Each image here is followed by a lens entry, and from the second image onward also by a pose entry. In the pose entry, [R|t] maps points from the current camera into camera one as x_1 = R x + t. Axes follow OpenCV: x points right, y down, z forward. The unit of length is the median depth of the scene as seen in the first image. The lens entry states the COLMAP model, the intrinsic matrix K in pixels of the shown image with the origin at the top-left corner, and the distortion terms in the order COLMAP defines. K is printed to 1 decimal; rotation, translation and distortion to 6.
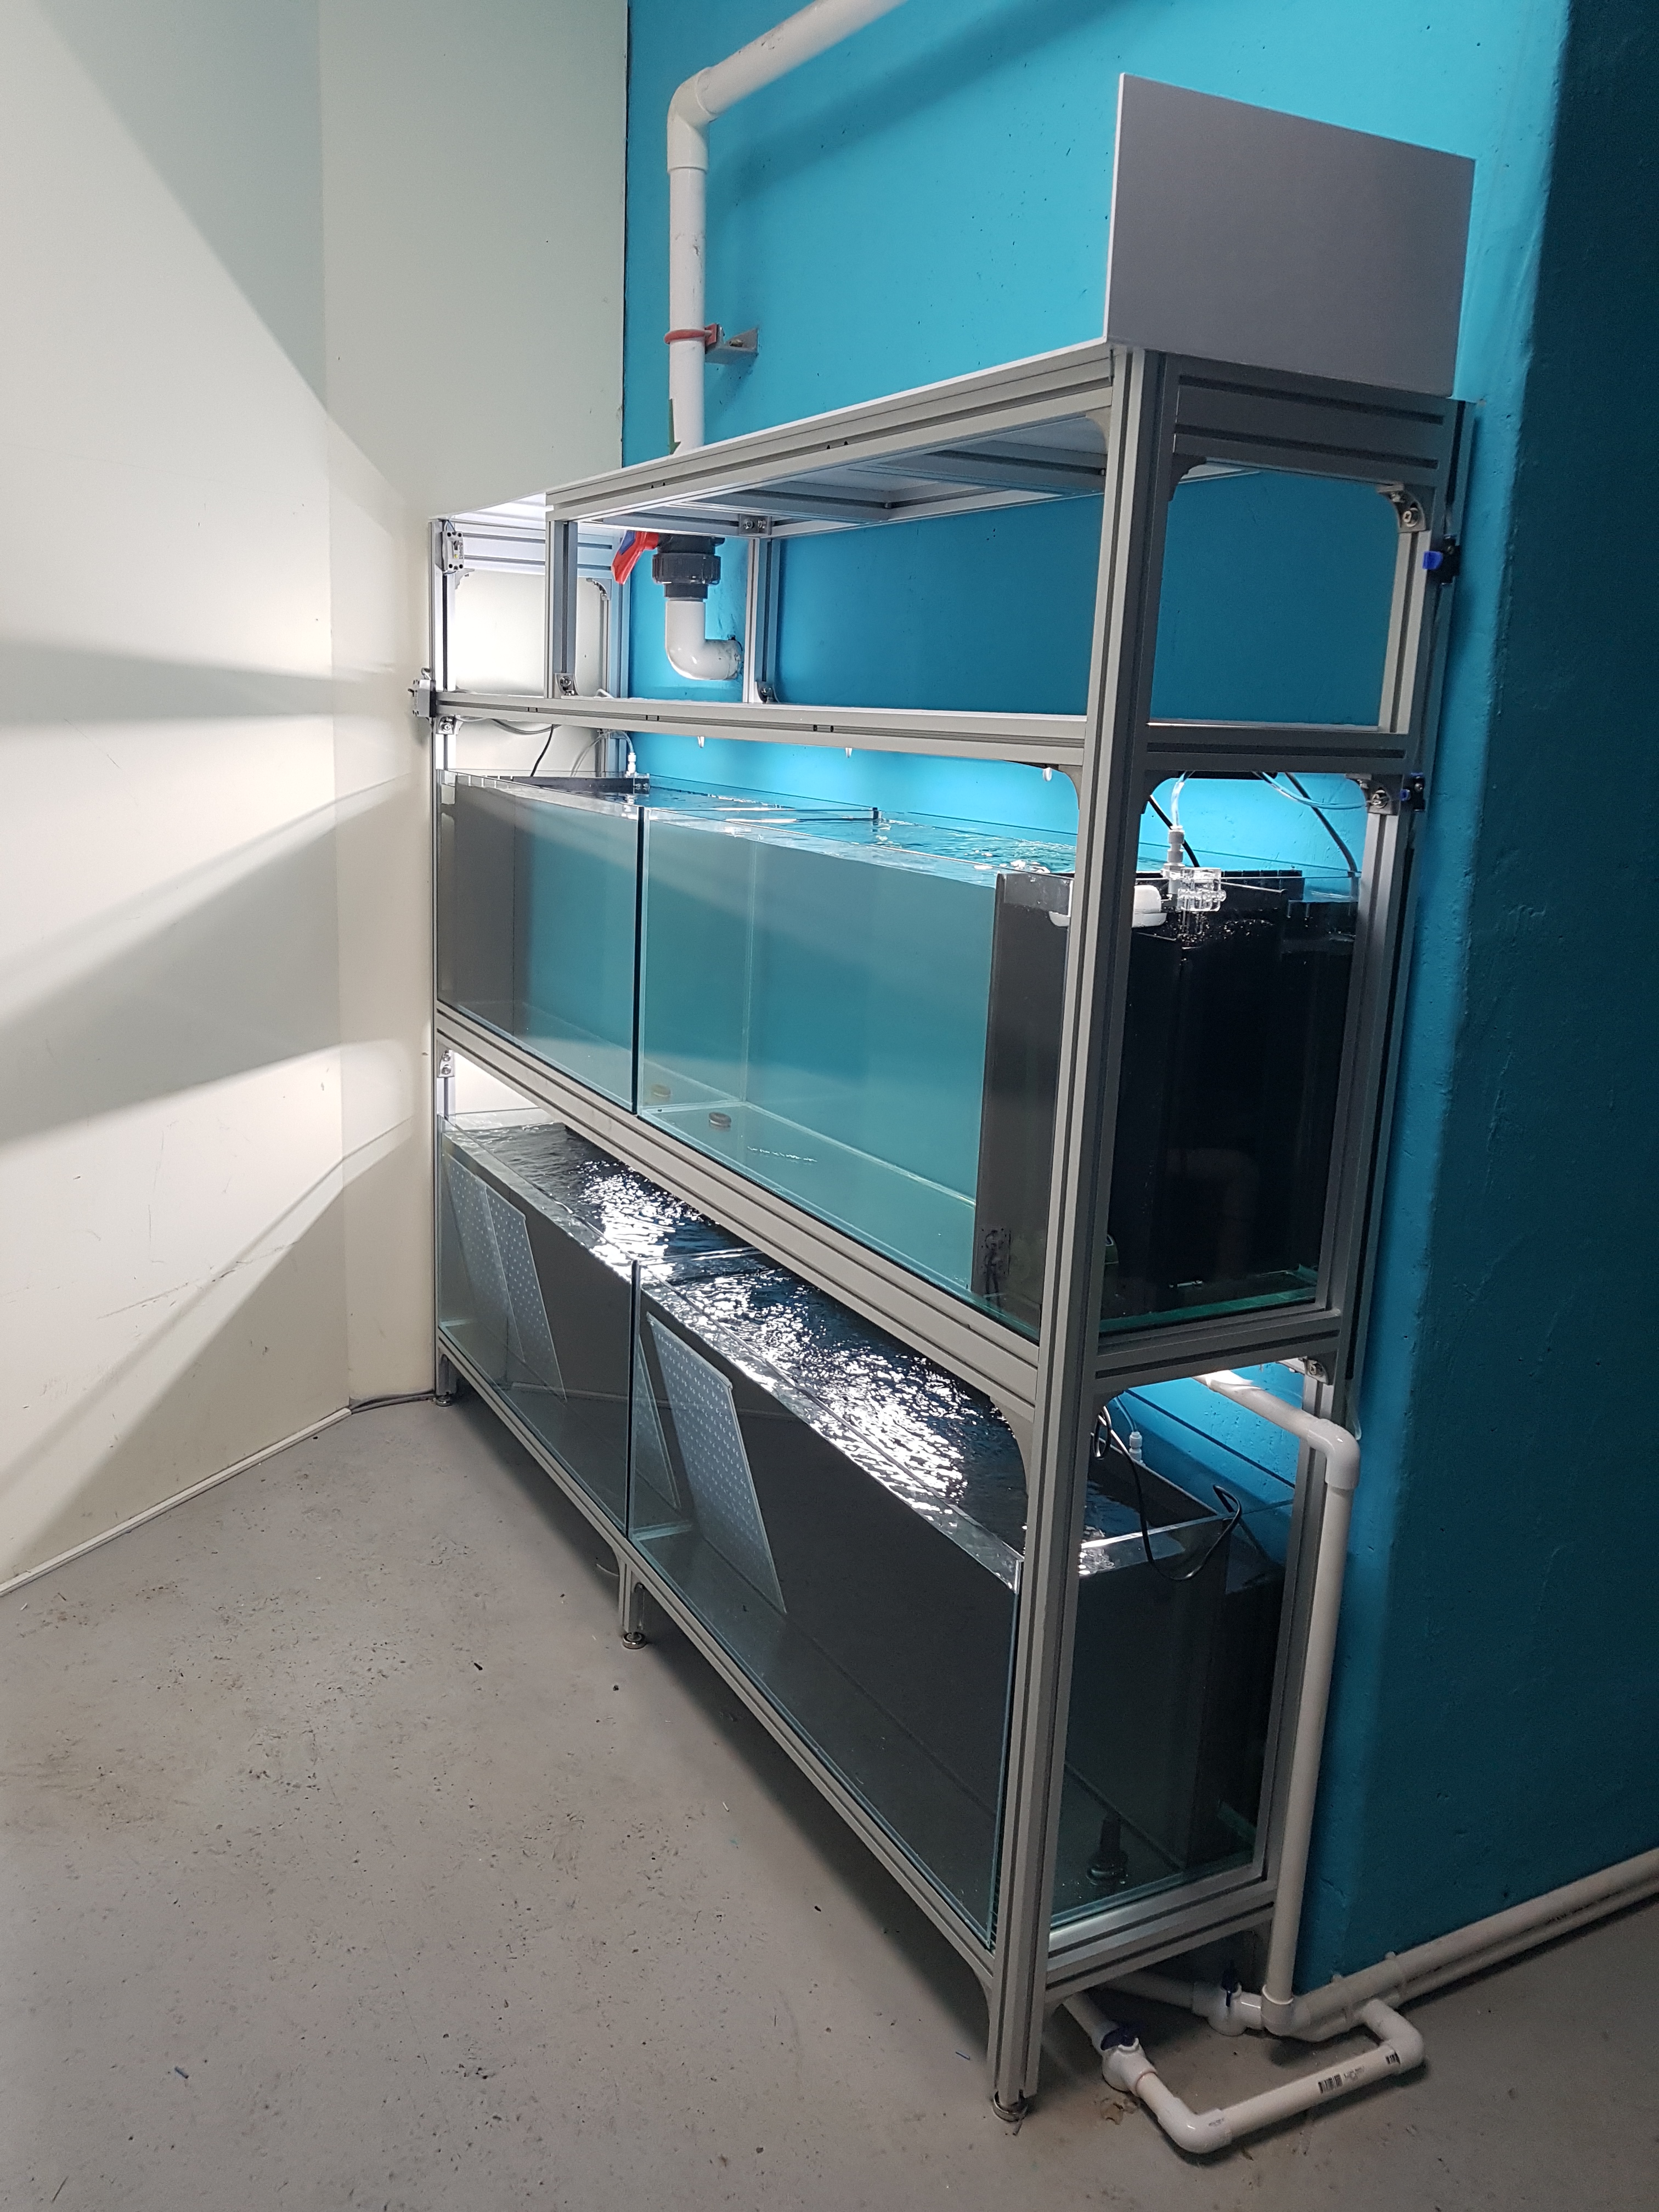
lens RADIAL K [[1719.1, 0, 764.7], [0, 1719.1, 1063.4], [0, 0, 1]] dist [0.031571, -0.043046]
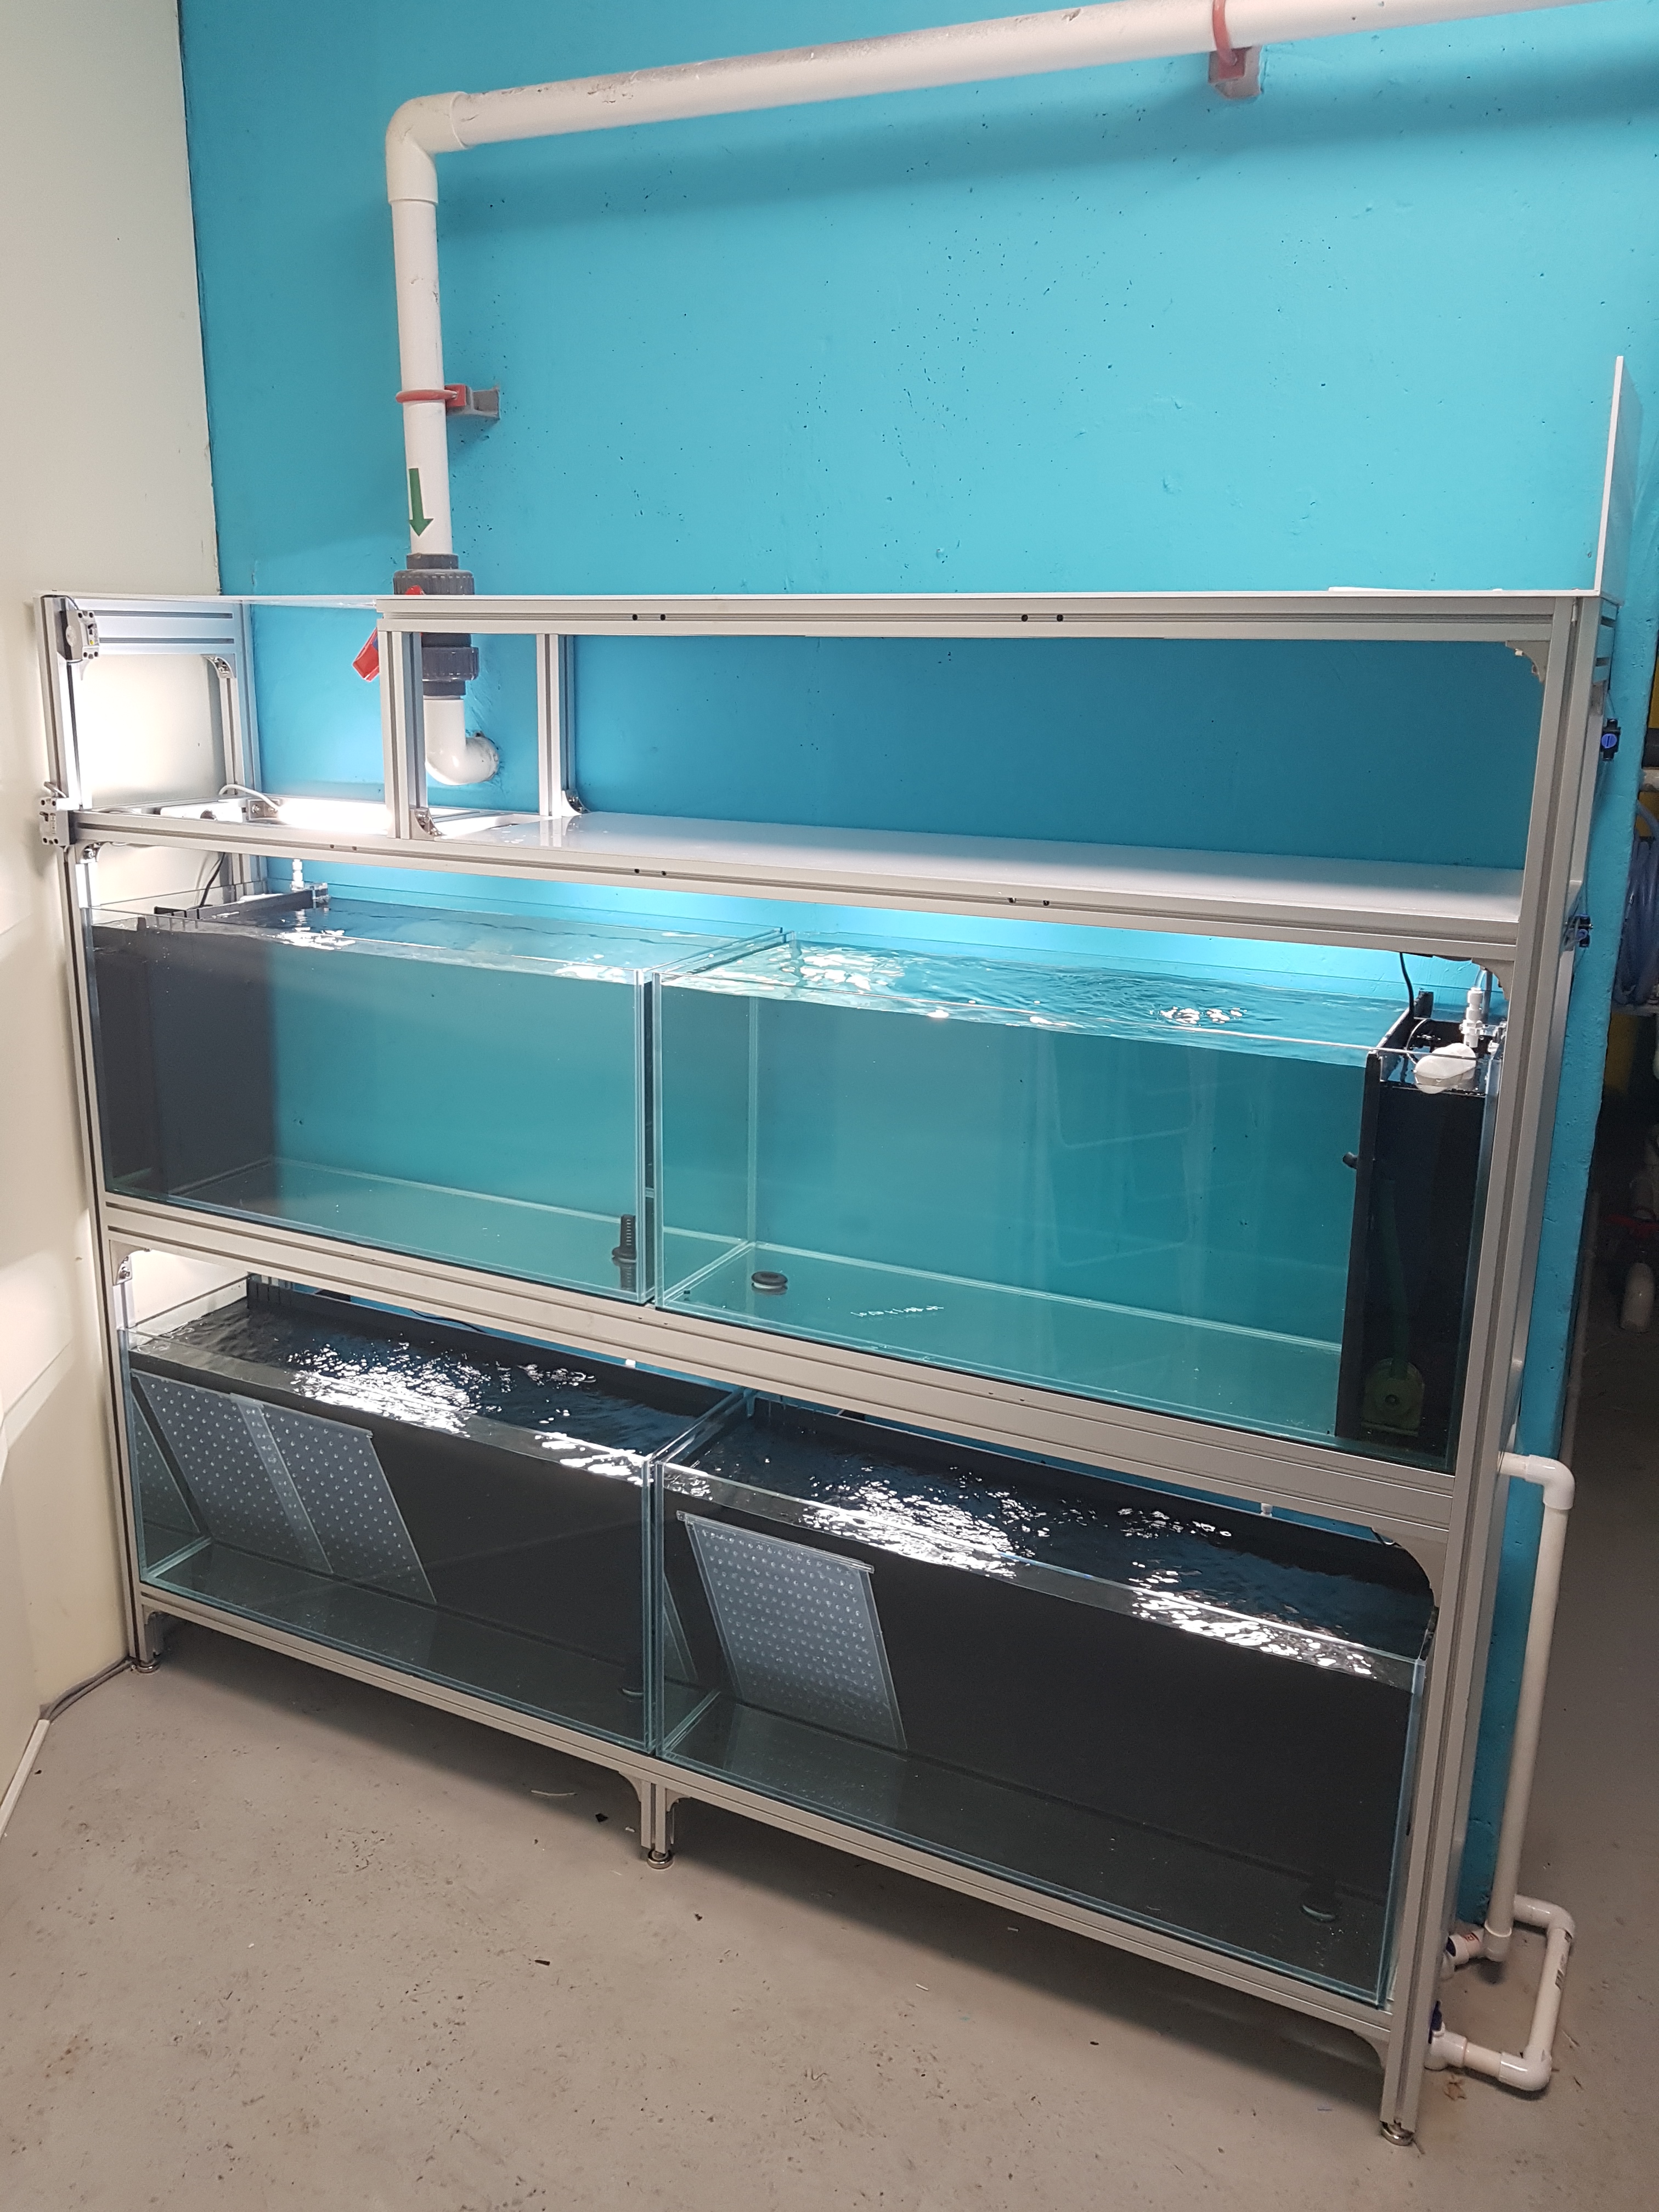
lens RADIAL K [[1719.1, 0, 758.7], [0, 1719.1, 1055.4], [0, 0, 1]] dist [0.031571, -0.043046]
pose [[0.816665, -0.164535, 0.553161, -0.396468], [0.139792, 0.986351, 0.087003, -0.133235], [-0.559926, 0.006275, 0.828519, 0.174652]]
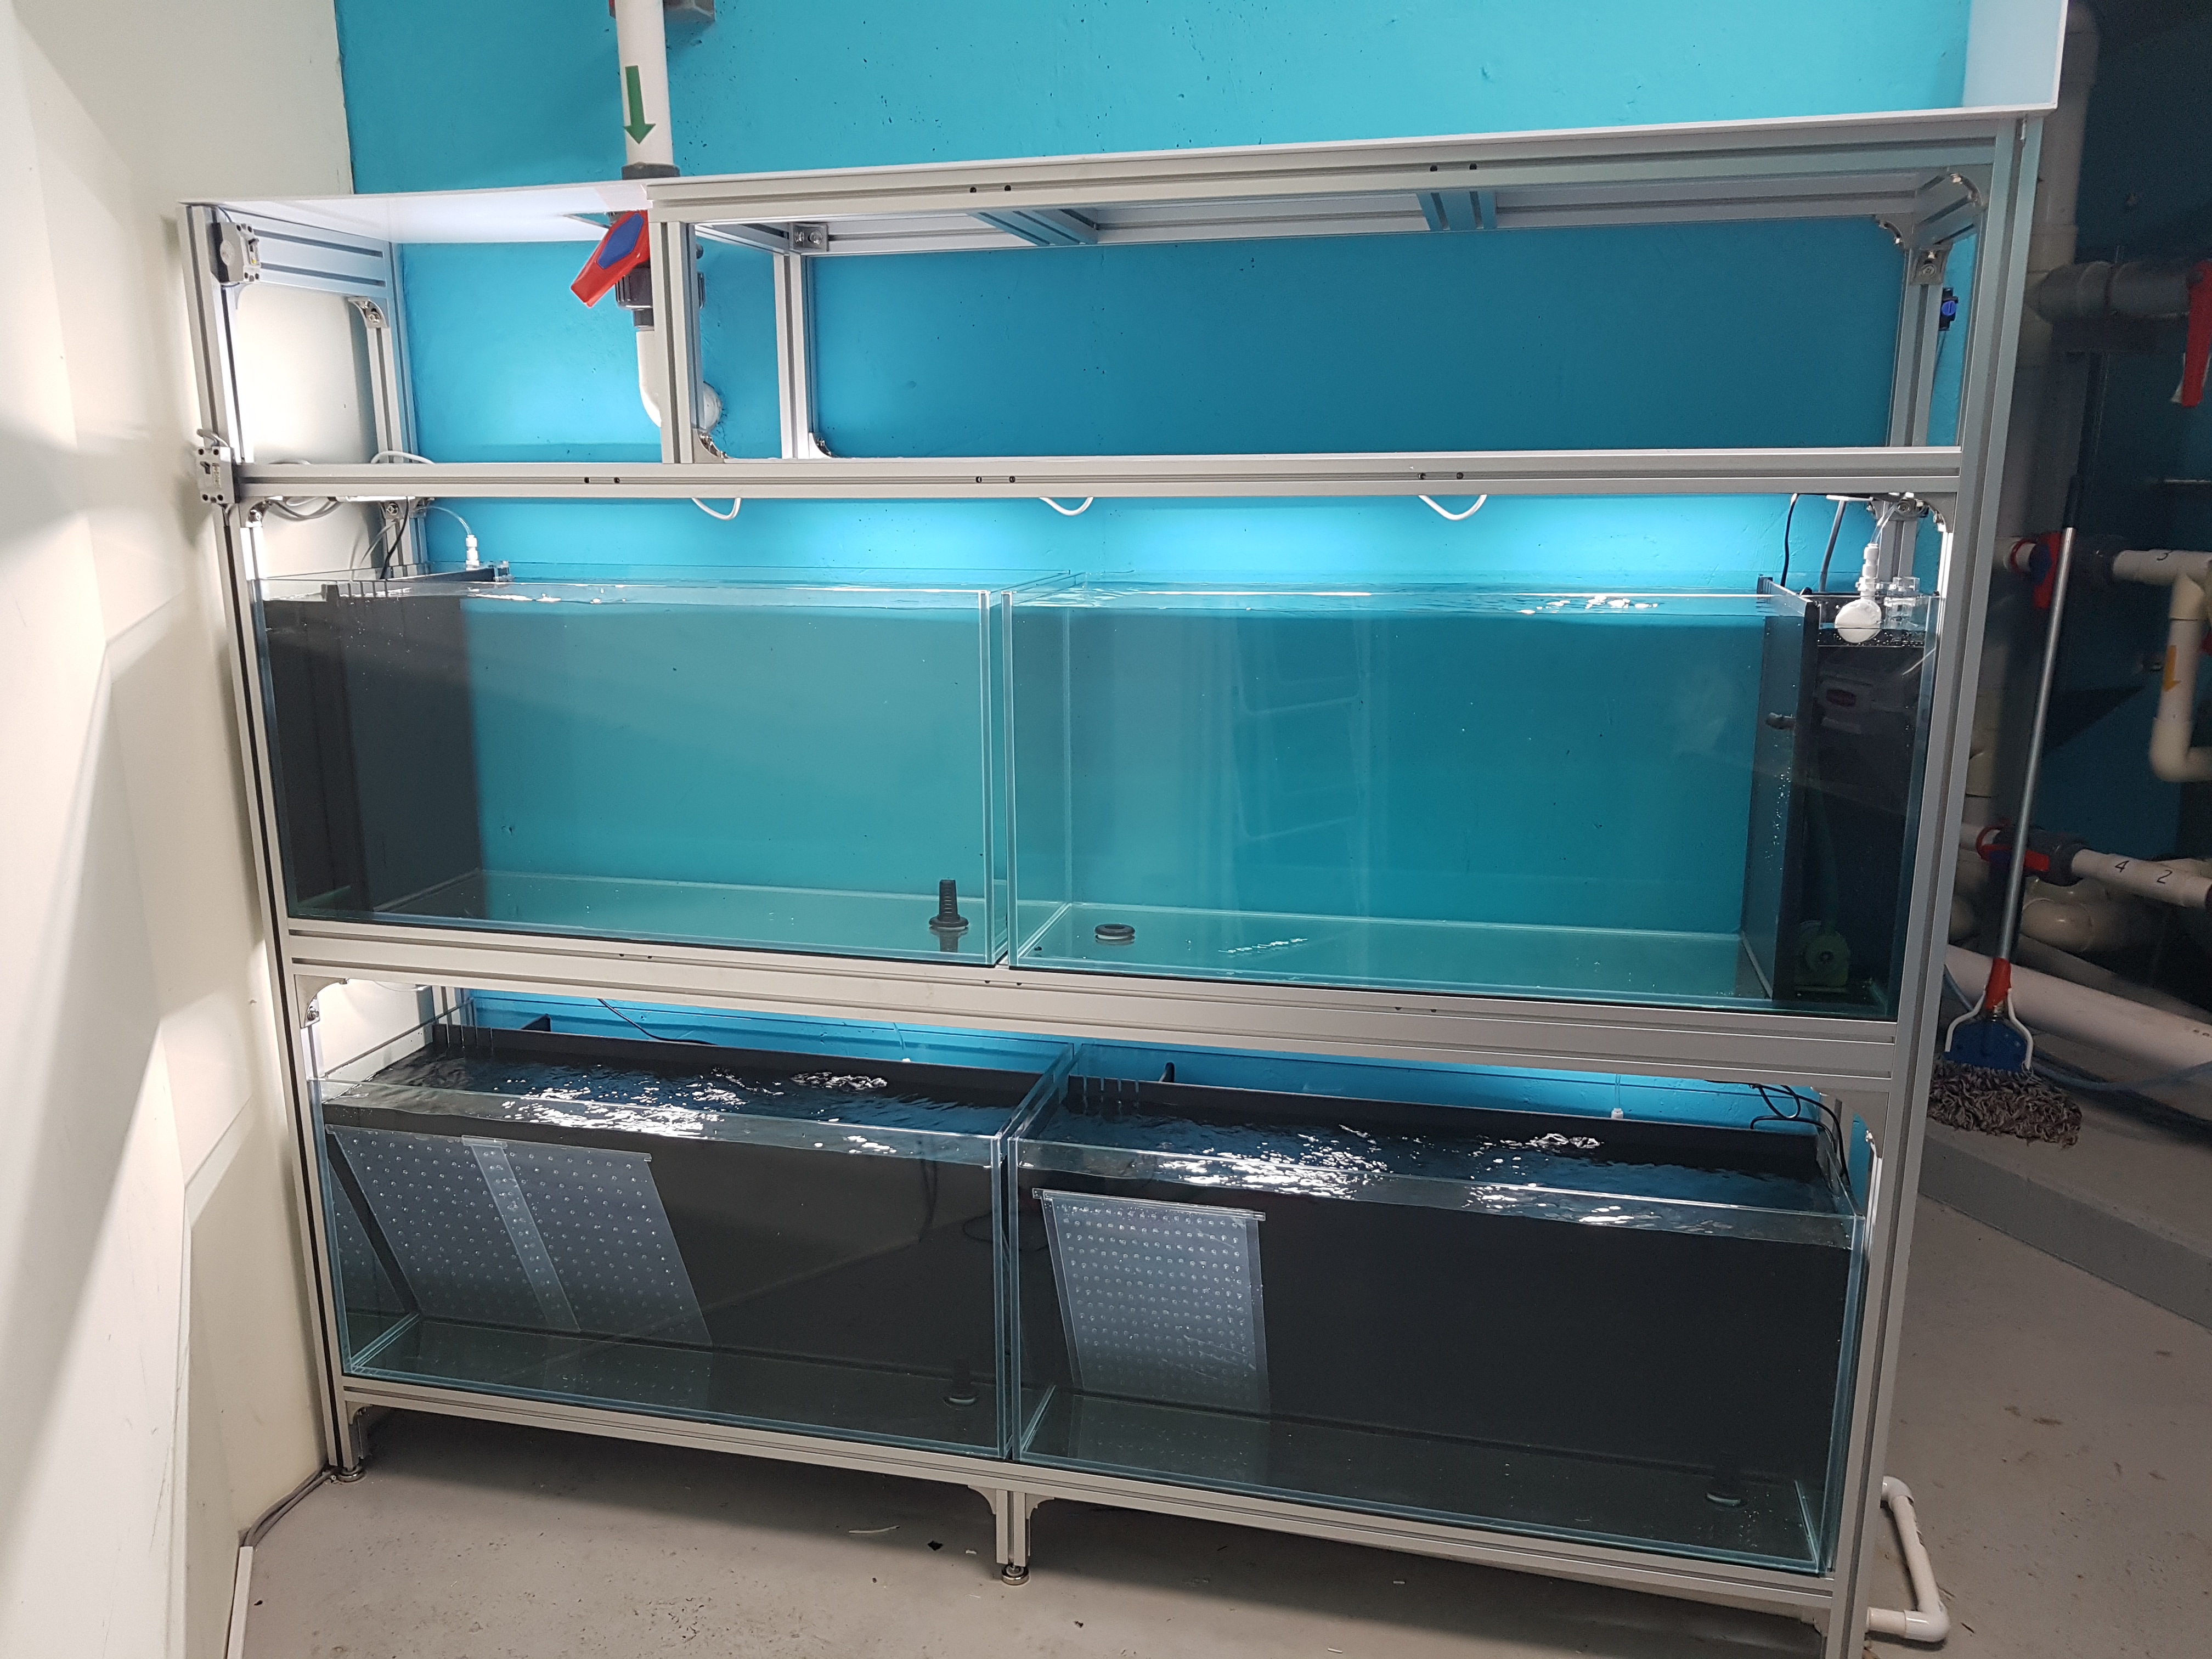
lens RADIAL K [[1719.1, 0, 1038.6], [0, 1719.1, 861.6], [0, 0, 1]] dist [0.031571, -0.043046]
pose [[0.663276, -0.213986, 0.717129, -0.506746], [0.186547, 0.975276, 0.118477, -0.088530], [-0.724752, 0.055196, 0.686796, 0.327852]]
